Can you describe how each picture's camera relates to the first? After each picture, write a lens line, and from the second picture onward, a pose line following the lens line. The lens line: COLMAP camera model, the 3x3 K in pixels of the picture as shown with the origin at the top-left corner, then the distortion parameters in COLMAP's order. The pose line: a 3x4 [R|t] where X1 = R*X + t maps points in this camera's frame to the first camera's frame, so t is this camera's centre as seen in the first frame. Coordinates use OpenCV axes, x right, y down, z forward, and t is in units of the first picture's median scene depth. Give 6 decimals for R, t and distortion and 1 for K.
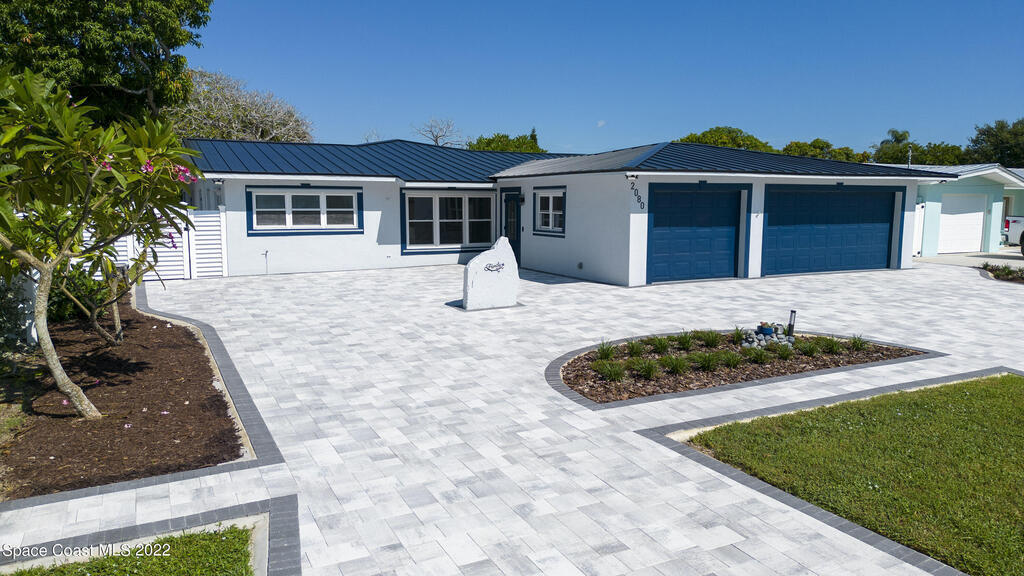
lens RADIAL K [[718.6, 0, 510.4], [0, 718.6, 291.4], [0, 0, 1]] dist [0.072424, -0.075282]
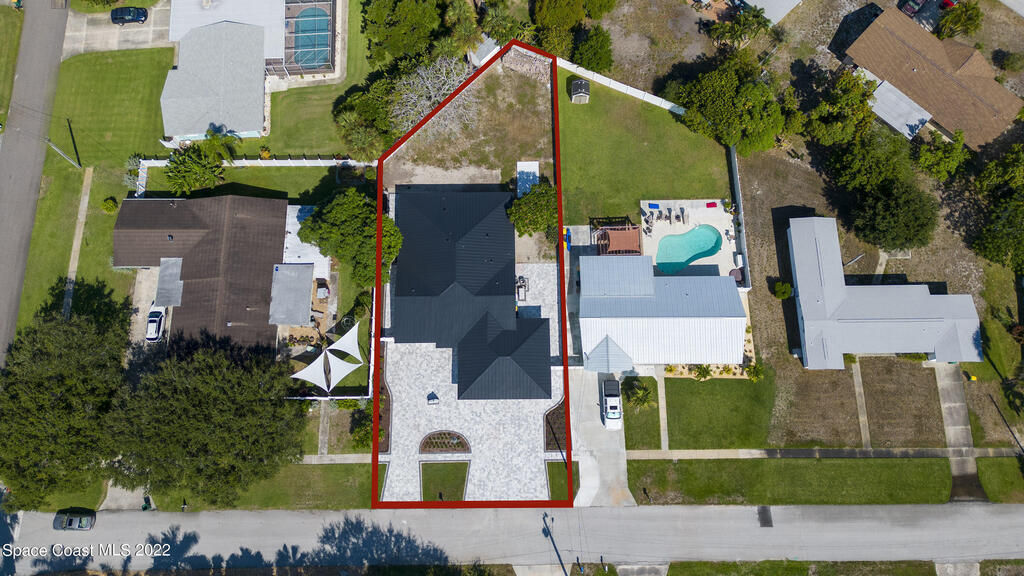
lens RADIAL K [[718.6, 0, 510.6], [0, 718.6, 286.0], [0, 0, 1]] dist [0.072424, -0.075282]
pose [[0.894652, 0.429976, -0.121319, 0.642983], [-0.053825, 0.373308, 0.926145, -4.427322], [0.443510, -0.822047, 0.357124, -0.075405]]
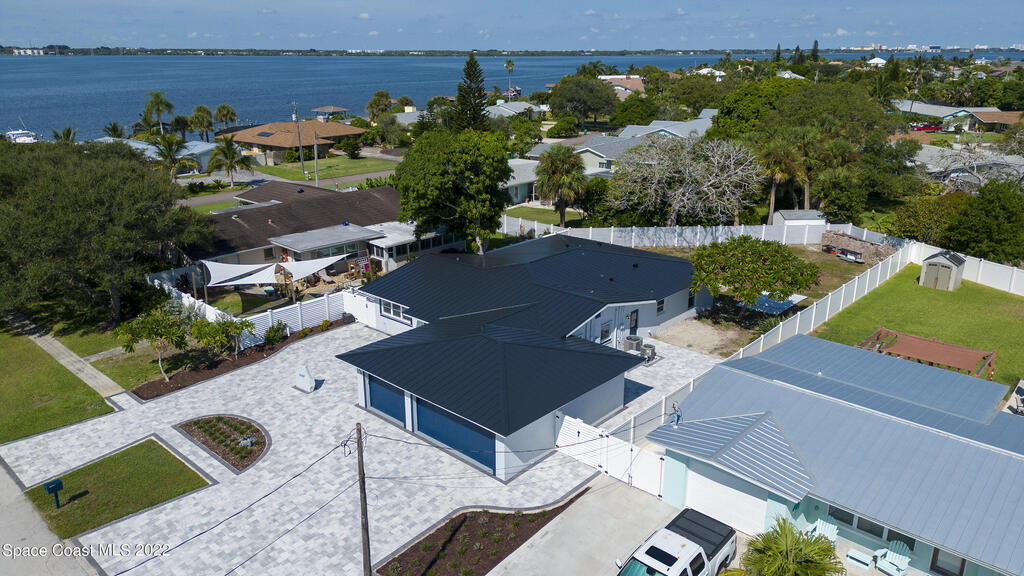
lens RADIAL K [[718.6, 0, 509.7], [0, 718.6, 279.2], [0, 0, 1]] dist [0.072424, -0.075282]
pose [[0.344959, 0.275701, -0.897214, 1.795132], [-0.112366, 0.961144, 0.252144, -0.802435], [0.931868, 0.013837, 0.362535, 0.525491]]
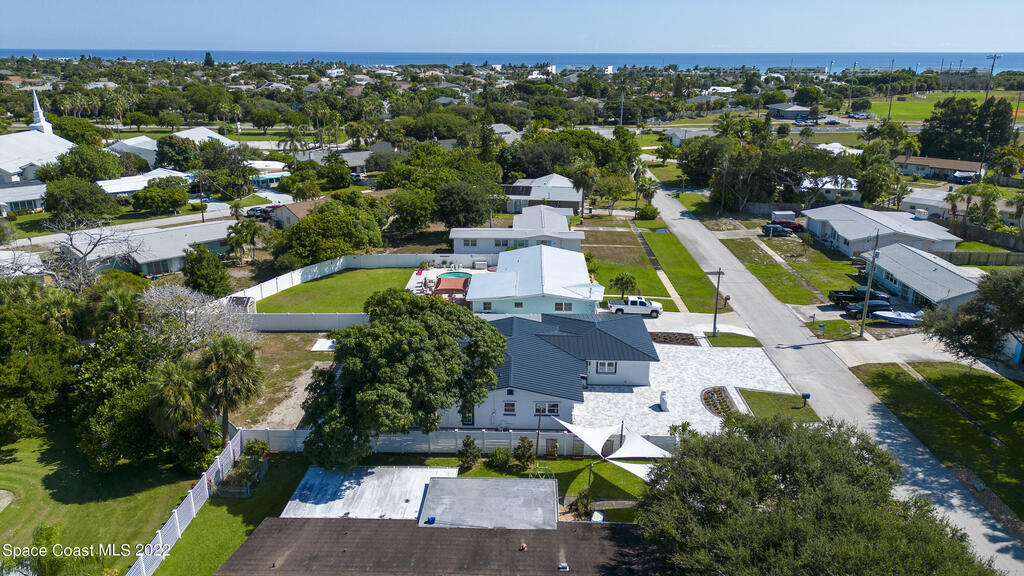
lens RADIAL K [[718.6, 0, 513.0], [0, 718.6, 287.6], [0, 0, 1]] dist [0.072424, -0.075282]
pose [[0.477179, -0.276054, 0.834323, -2.669374], [0.107210, 0.960577, 0.256511, -1.294250], [-0.872242, -0.032954, 0.487963, -0.178348]]
